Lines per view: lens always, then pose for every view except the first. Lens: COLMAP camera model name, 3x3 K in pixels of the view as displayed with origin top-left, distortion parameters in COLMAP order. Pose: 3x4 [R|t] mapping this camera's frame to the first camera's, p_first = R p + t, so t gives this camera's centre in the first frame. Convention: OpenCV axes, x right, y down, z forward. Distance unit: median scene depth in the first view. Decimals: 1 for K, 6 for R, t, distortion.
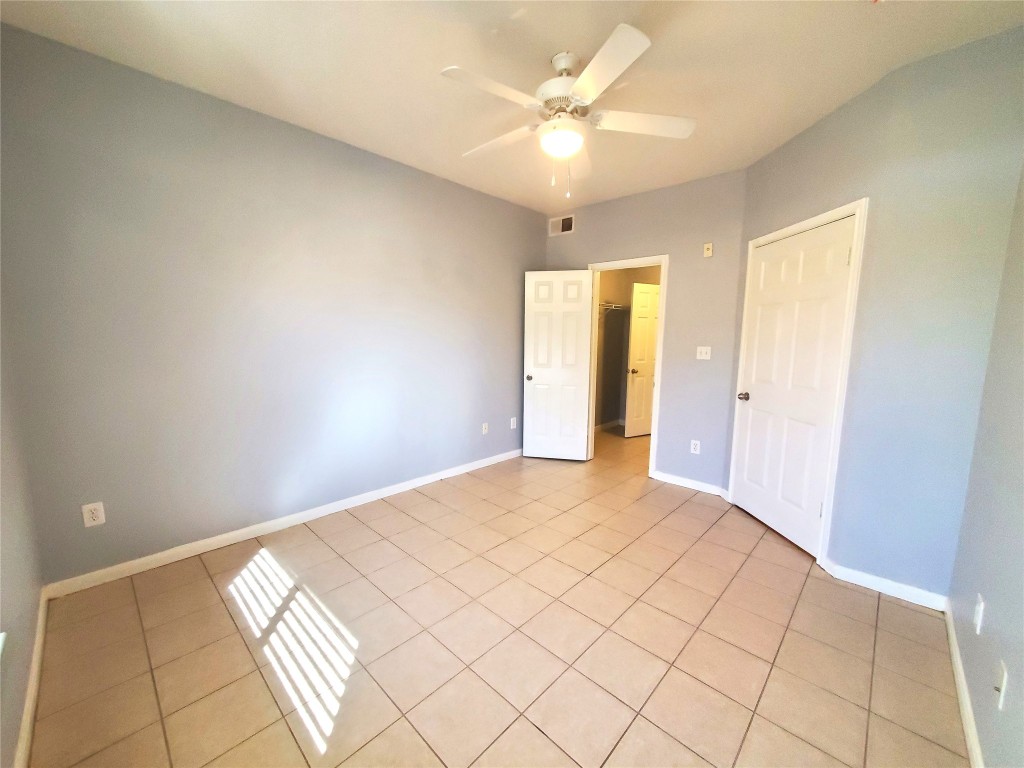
lens RADIAL K [[407.2, 0, 507.8], [0, 407.2, 391.6], [0, 0, 1]] dist [0.002004, 0.000028]
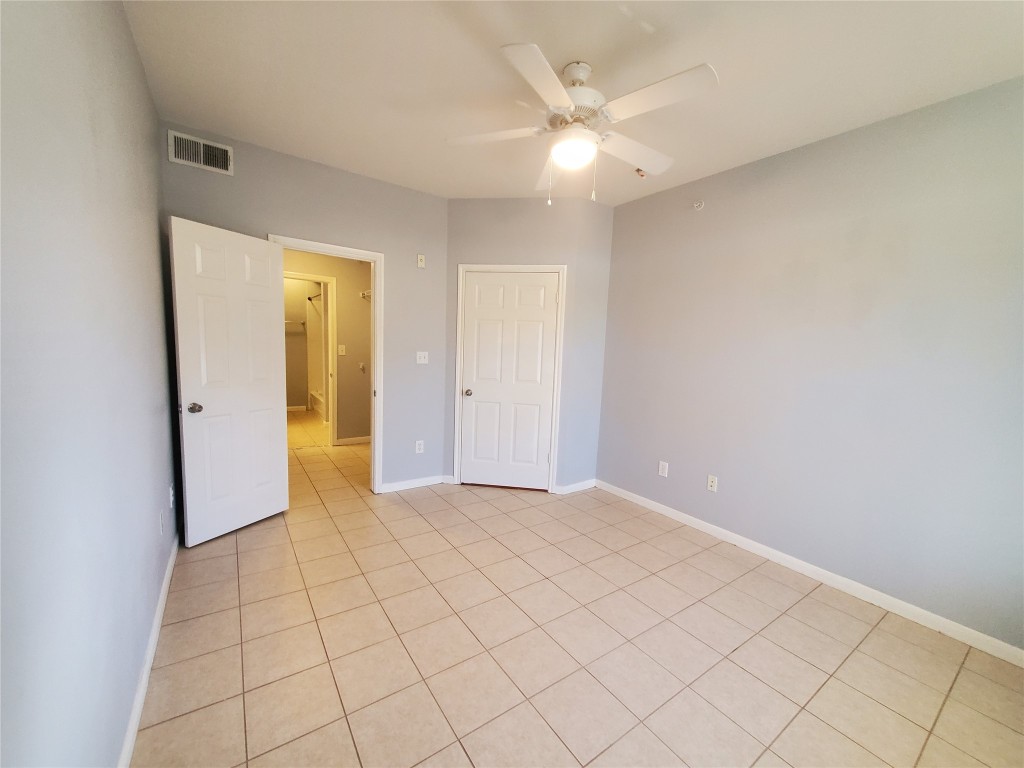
lens RADIAL K [[407.2, 0, 507.8], [0, 407.2, 391.6], [0, 0, 1]] dist [0.002004, 0.000028]
pose [[0.187772, -0.106962, 0.976371, -0.554138], [0.096256, 0.991272, 0.090083, -0.085270], [-0.977485, 0.077066, 0.196429, 0.609709]]
